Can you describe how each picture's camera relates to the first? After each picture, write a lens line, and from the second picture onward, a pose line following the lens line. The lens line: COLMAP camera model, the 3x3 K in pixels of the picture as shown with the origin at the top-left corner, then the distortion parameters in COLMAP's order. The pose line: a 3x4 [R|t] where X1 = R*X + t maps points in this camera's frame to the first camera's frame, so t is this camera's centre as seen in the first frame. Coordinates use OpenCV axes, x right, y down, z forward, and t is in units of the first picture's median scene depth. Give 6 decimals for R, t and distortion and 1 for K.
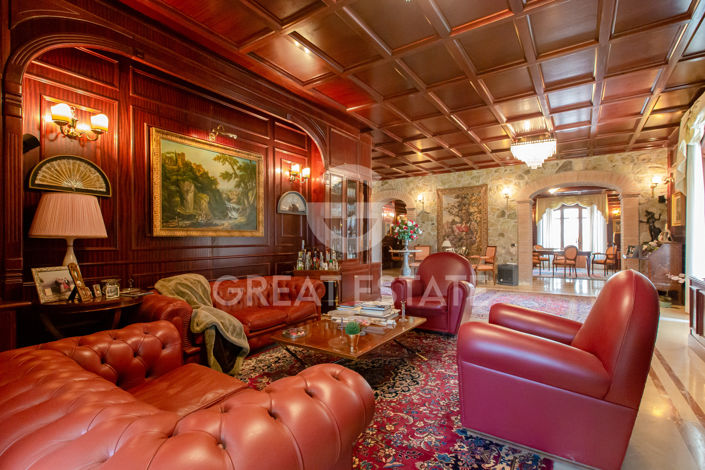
lens RADIAL K [[329.7, 0, 346.2], [0, 329.7, 236.1], [0, 0, 1]] dist [-0.000468, 0.000377]
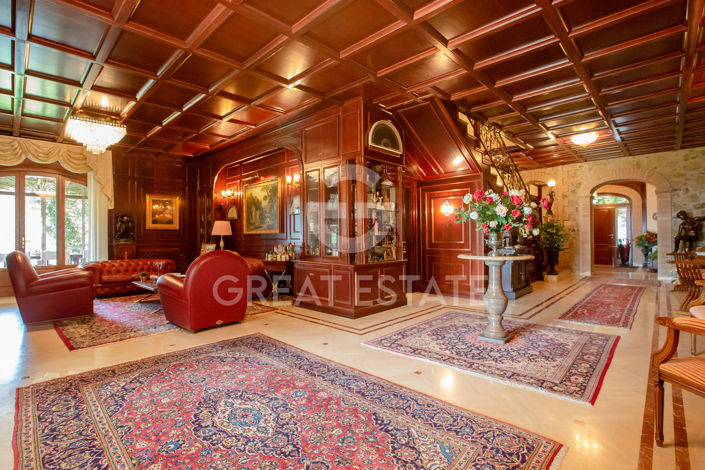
lens RADIAL K [[329.7, 0, 350.4], [0, 329.7, 237.6], [0, 0, 1]] dist [-0.000468, 0.000377]
pose [[-0.142094, -0.002456, -0.989850, 1.318735], [0.017620, 0.999832, -0.005010, 0.041625], [0.989696, -0.018153, -0.142027, 1.736218]]
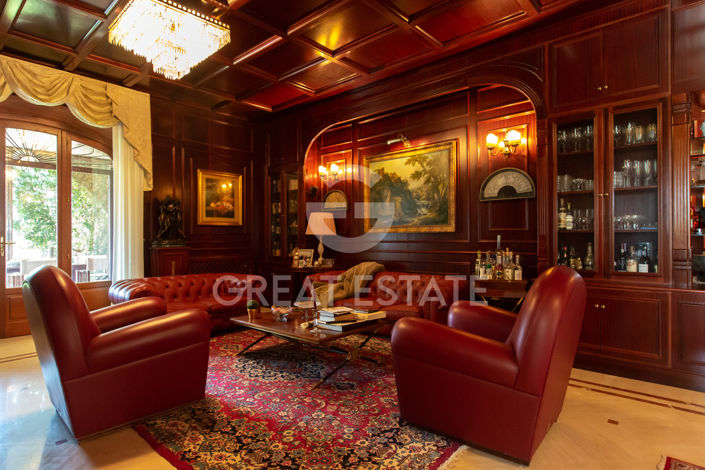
lens RADIAL K [[359.5, 0, 348.2], [0, 359.5, 238.8], [0, 0, 1]] dist [0.024708, -0.000809]
pose [[-0.090103, 0.008004, -0.995900, 0.842989], [0.014881, 0.999867, 0.006690, 0.011559], [0.995821, -0.014217, -0.090210, 0.911840]]
